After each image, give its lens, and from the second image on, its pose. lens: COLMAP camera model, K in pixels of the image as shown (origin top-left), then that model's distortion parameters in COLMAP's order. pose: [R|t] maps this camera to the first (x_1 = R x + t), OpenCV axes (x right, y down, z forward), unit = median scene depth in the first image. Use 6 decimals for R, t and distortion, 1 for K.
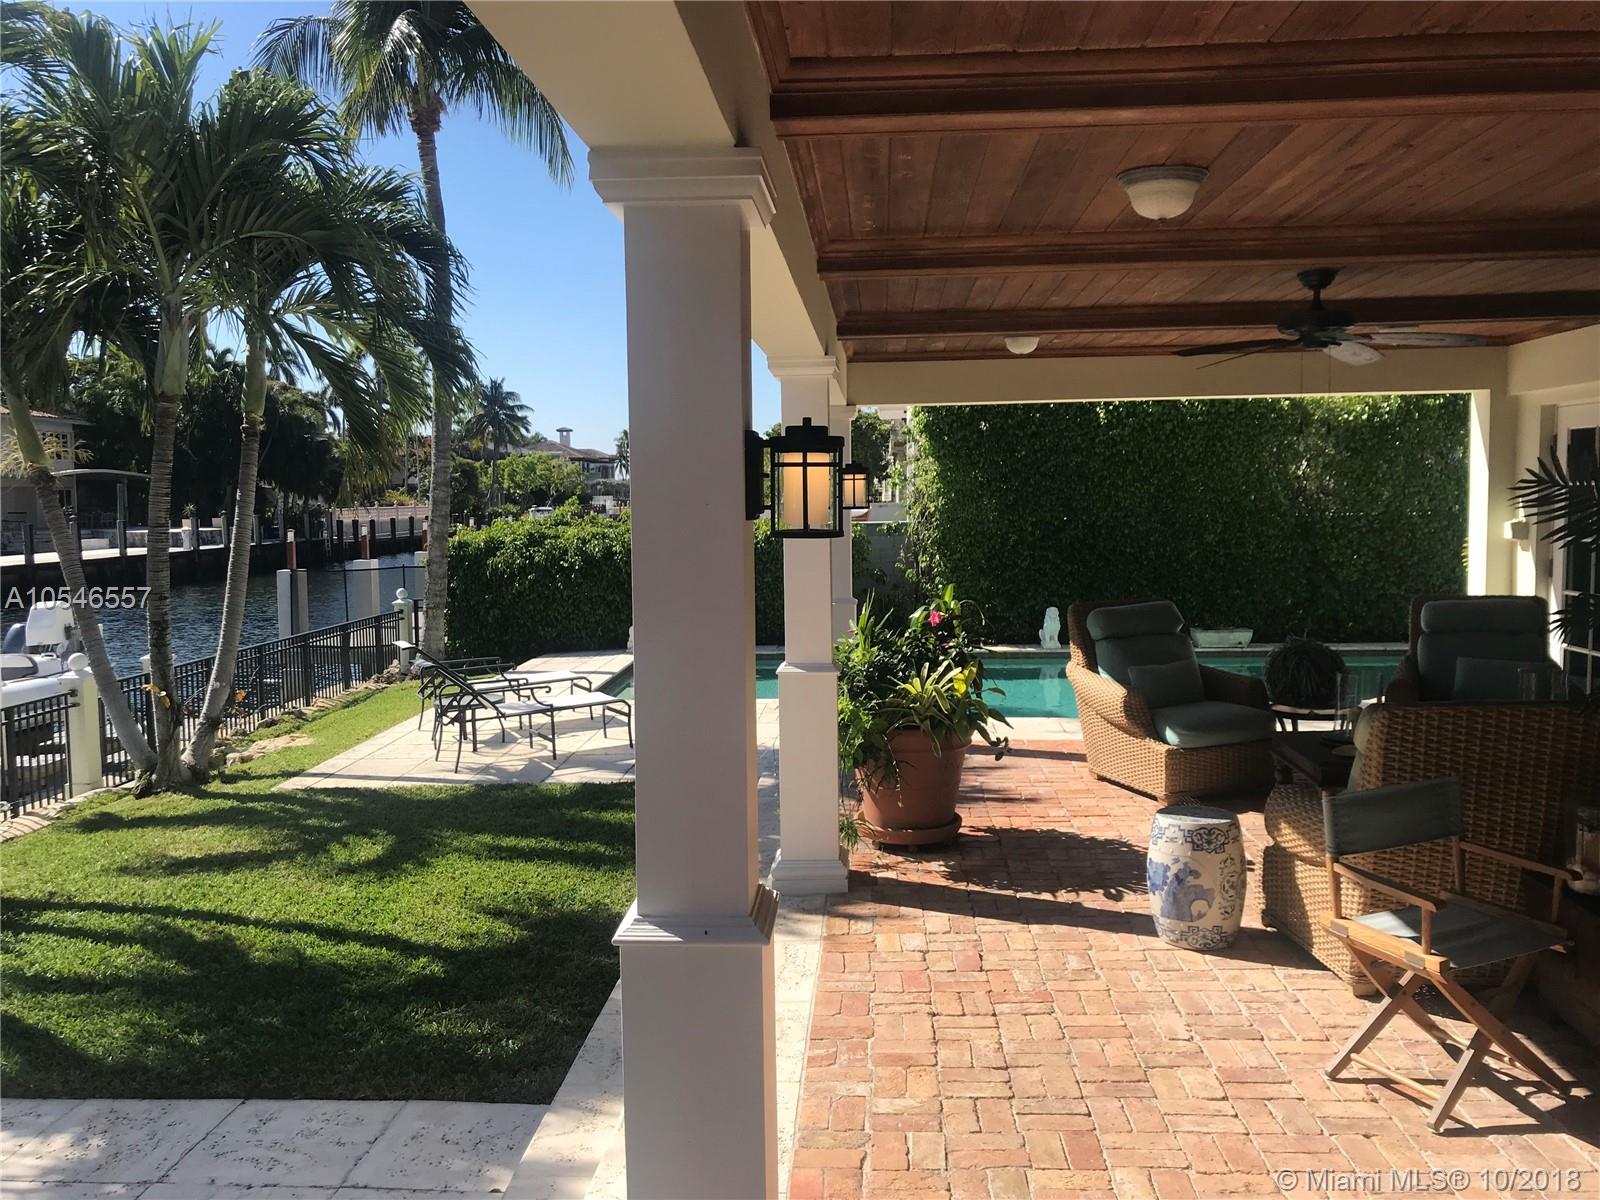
lens RADIAL K [[1320.3, 0, 800.2], [0, 1320.3, 593.8], [0, 0, 1]] dist [0.030653, -0.052035]
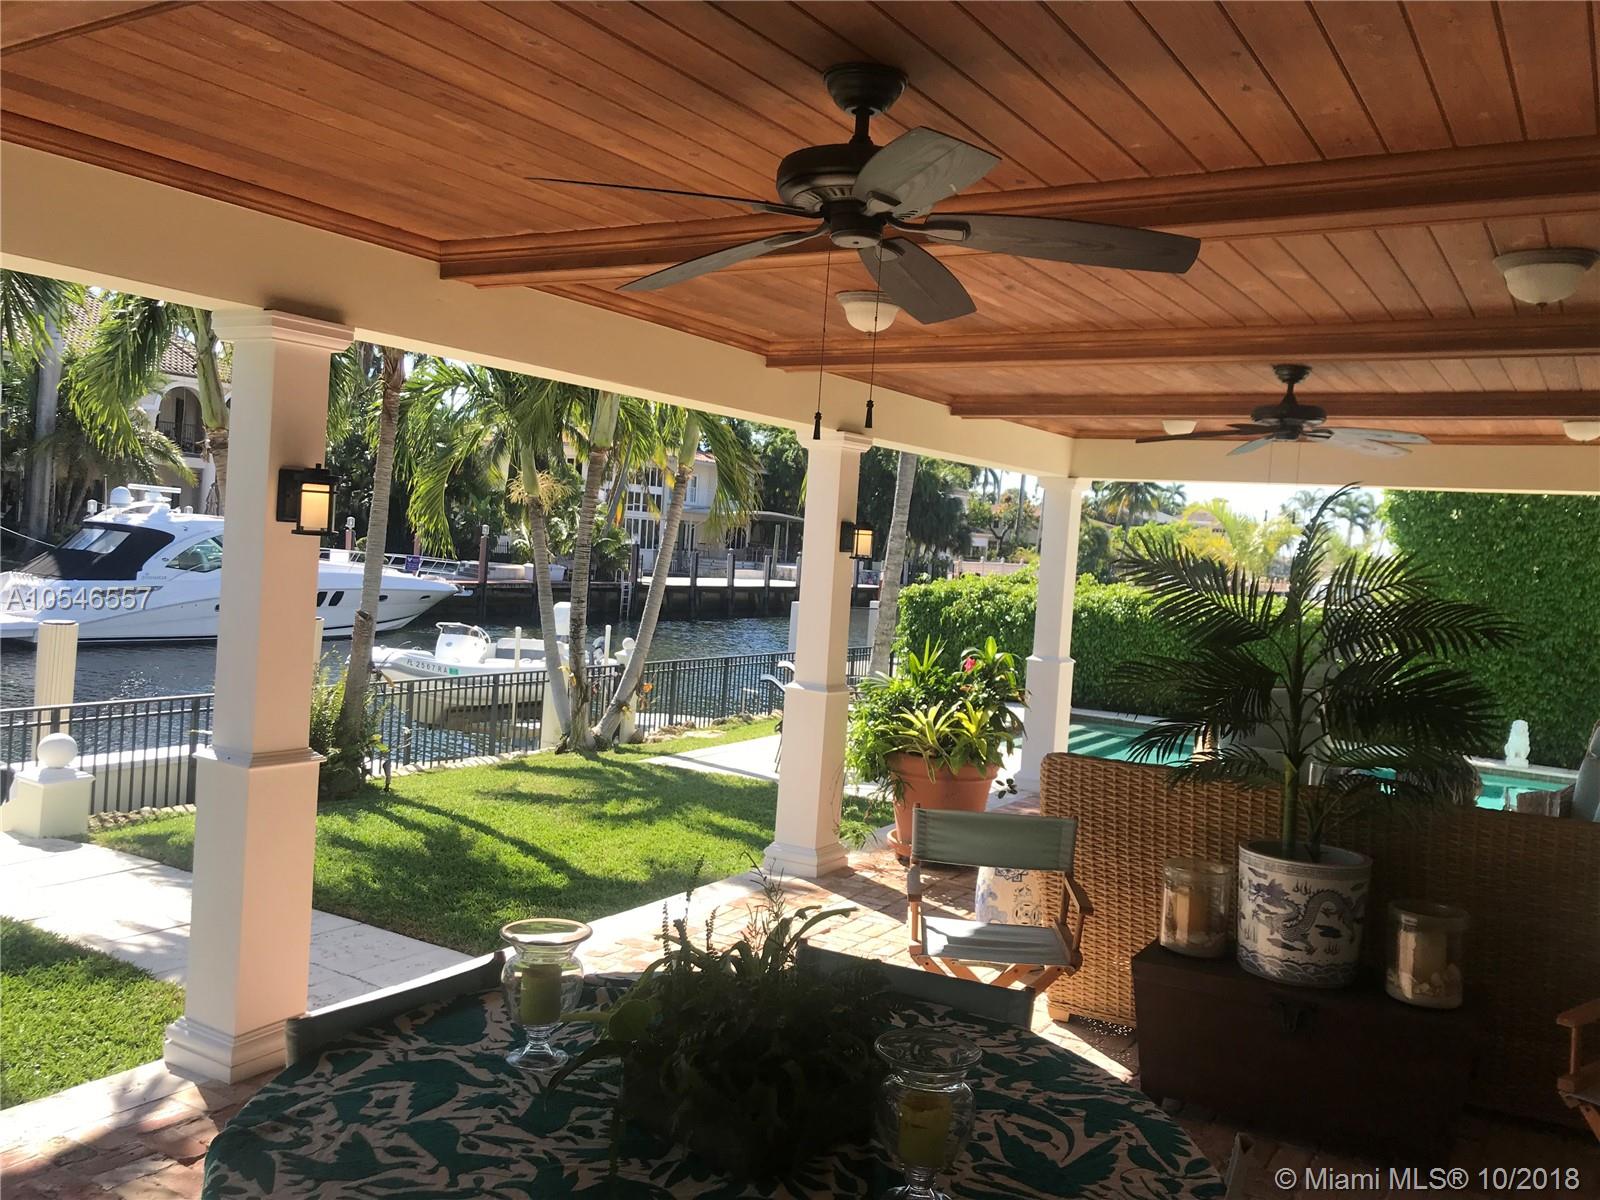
lens RADIAL K [[1320.3, 0, 795.9], [0, 1320.3, 573.8], [0, 0, 1]] dist [0.030653, -0.052035]
pose [[0.877271, 0.082631, -0.472829, 0.301597], [-0.113129, 0.992914, -0.036375, -0.000418], [0.466473, 0.085402, 0.880403, -0.043290]]
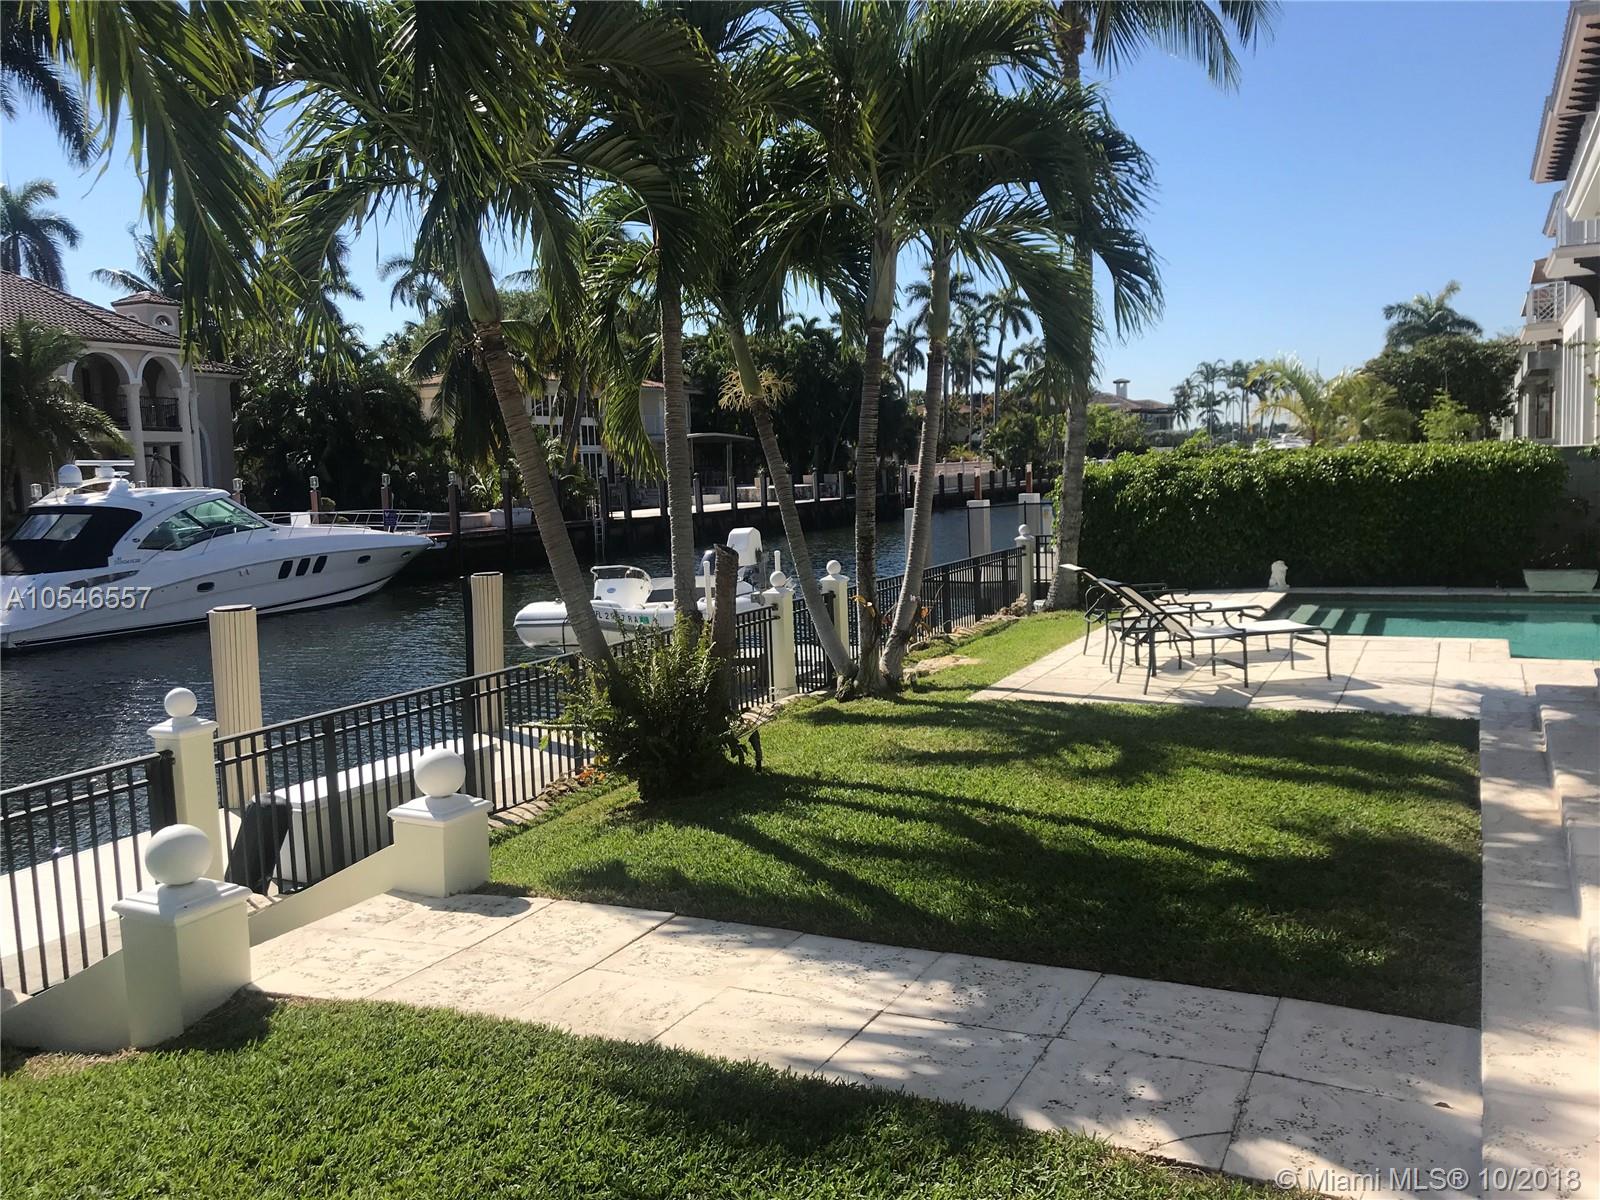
lens RADIAL K [[1320.3, 0, 783.7], [0, 1320.3, 607.0], [0, 0, 1]] dist [0.030653, -0.052035]
pose [[0.914037, 0.024165, -0.404911, -0.110961], [-0.007277, 0.999040, 0.043196, 0.031149], [0.405566, -0.036536, 0.913335, 0.005578]]
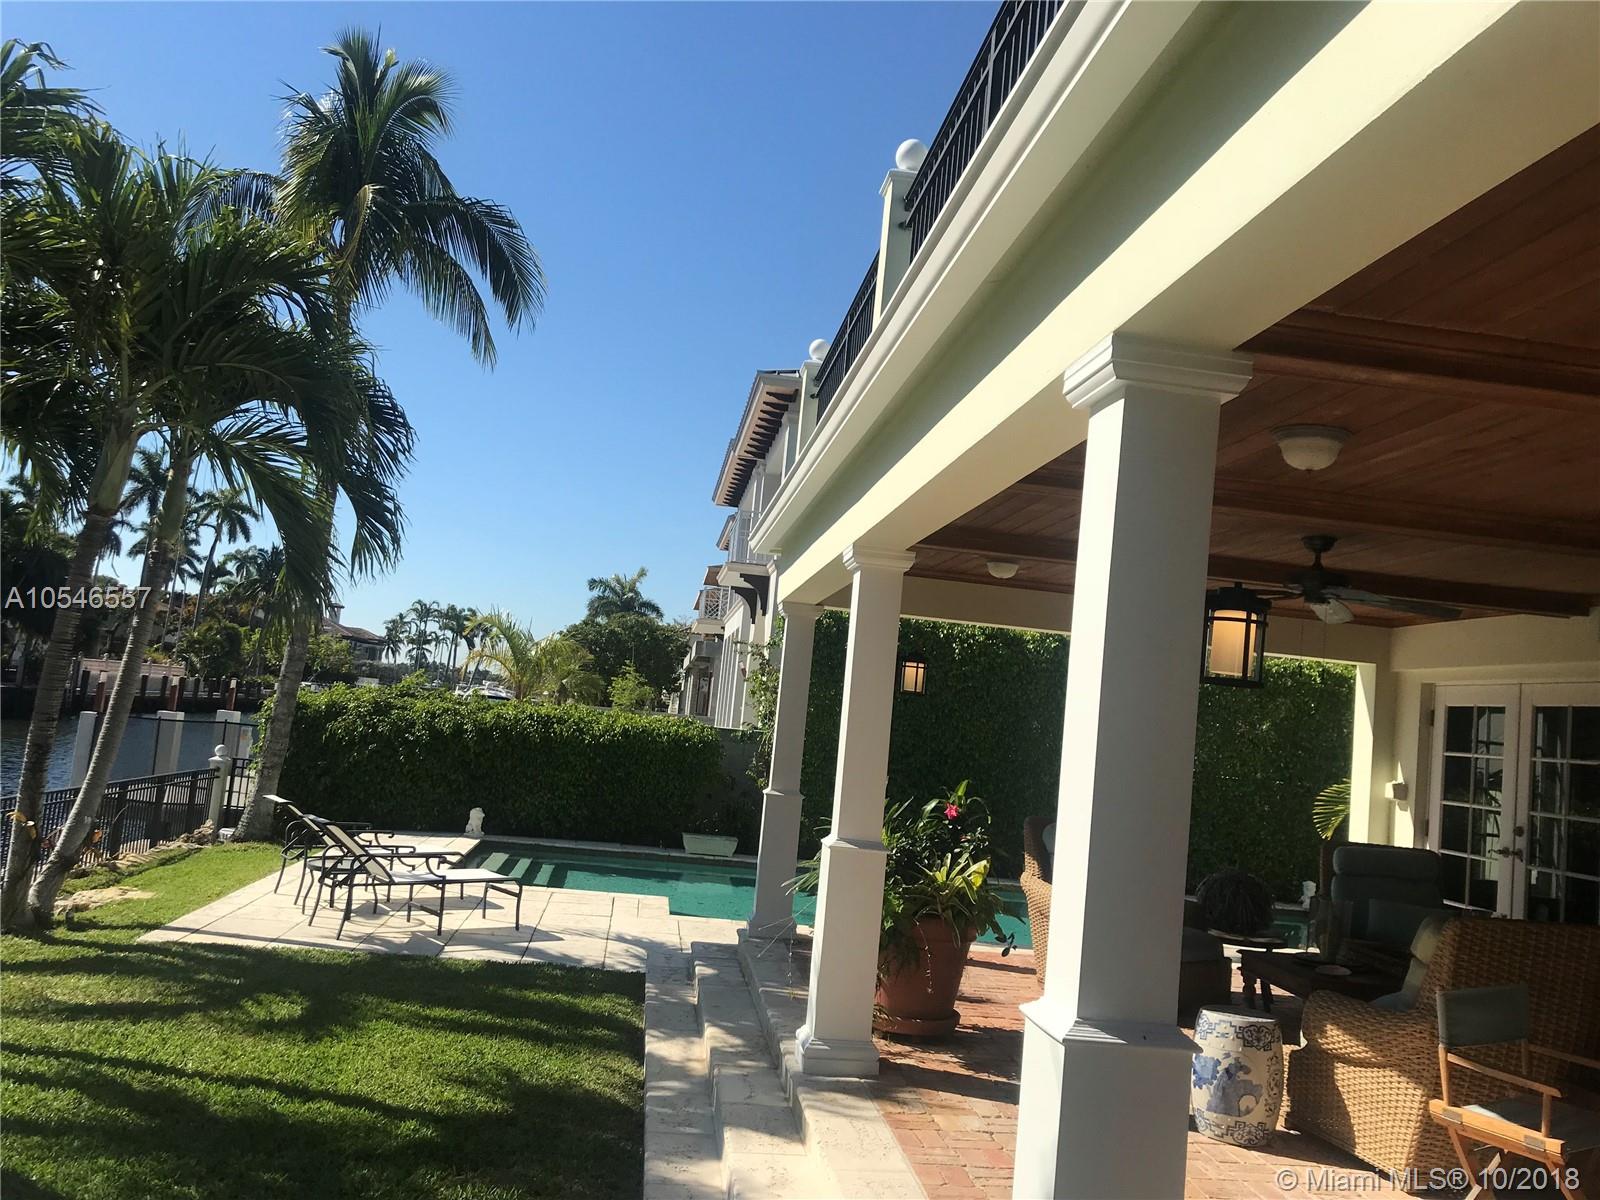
lens RADIAL K [[1320.3, 0, 804.1], [0, 1320.3, 593.9], [0, 0, 1]] dist [0.030653, -0.052035]
pose [[0.977871, 0.127016, 0.166237, -0.124830], [-0.097832, 0.979998, -0.173298, 0.025553], [-0.184924, 0.153200, 0.970738, -0.011598]]
